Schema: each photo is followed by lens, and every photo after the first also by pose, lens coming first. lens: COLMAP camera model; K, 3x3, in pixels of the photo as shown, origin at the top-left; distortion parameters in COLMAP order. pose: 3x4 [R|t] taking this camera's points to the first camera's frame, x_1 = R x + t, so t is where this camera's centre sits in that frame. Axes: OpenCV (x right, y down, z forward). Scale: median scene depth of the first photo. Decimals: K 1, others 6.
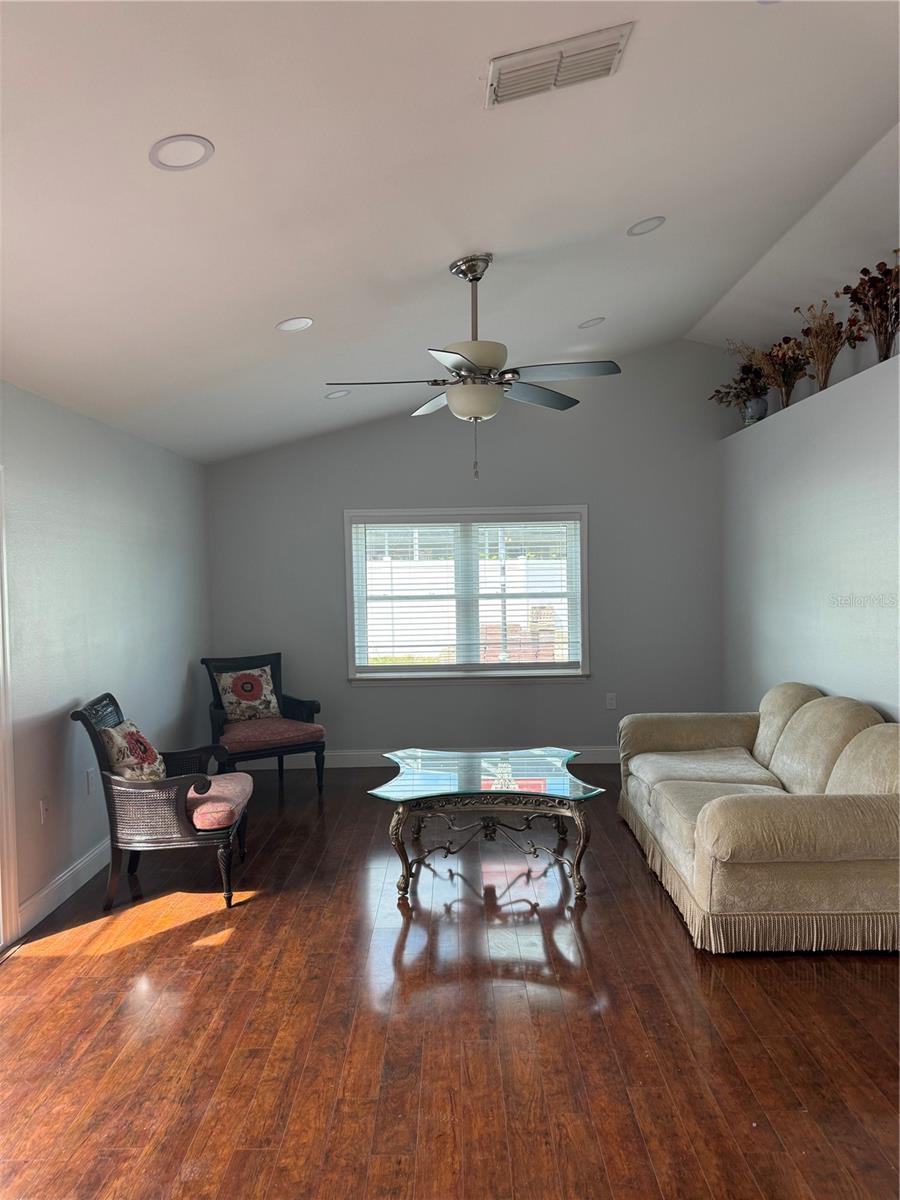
lens RADIAL K [[850.5, 0, 450.0], [0, 850.5, 600.0], [0, 0, 1]] dist [0.129974, -0.191293]
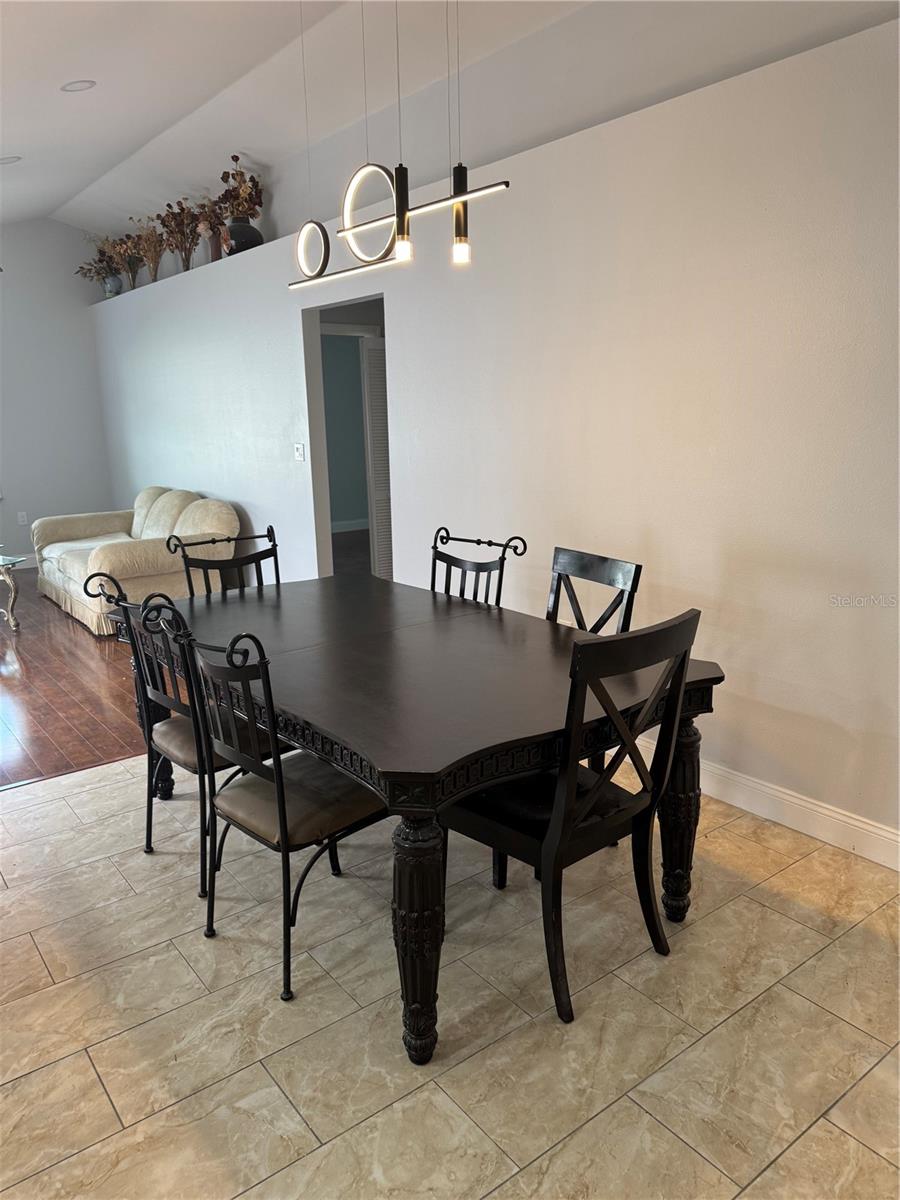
lens RADIAL K [[860.4, 0, 450.0], [0, 860.4, 600.0], [0, 0, 1]] dist [0.008844, 0.003344]
pose [[0.791377, -0.134953, 0.596247, -0.091664], [0.030666, 0.982865, 0.181756, 0.028642], [-0.610559, -0.125553, 0.781956, -0.412853]]
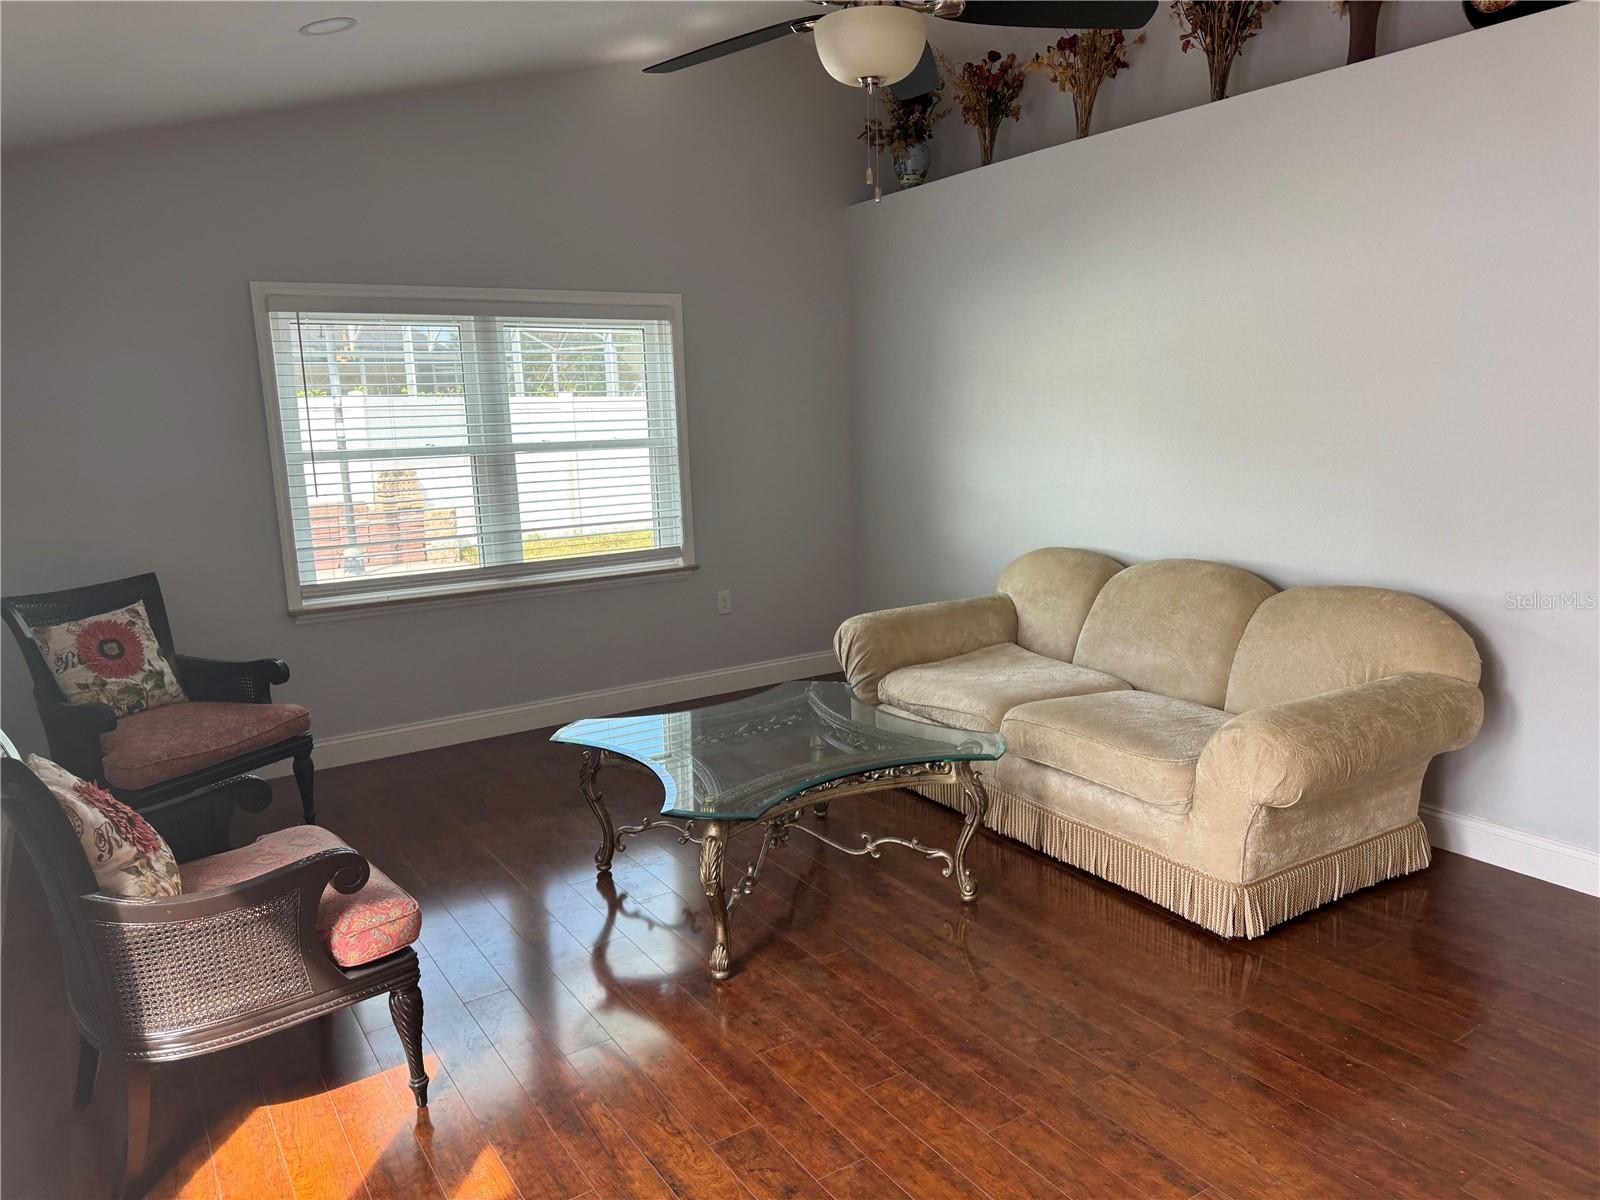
lens RADIAL K [[1134.0, 0, 800.0], [0, 1134.0, 600.0], [0, 0, 1]] dist [0.129974, -0.191293]
pose [[0.837955, -0.101441, 0.536228, -0.259110], [0.036827, 0.990844, 0.129893, 0.004495], [-0.544495, -0.089097, 0.834018, 0.253909]]
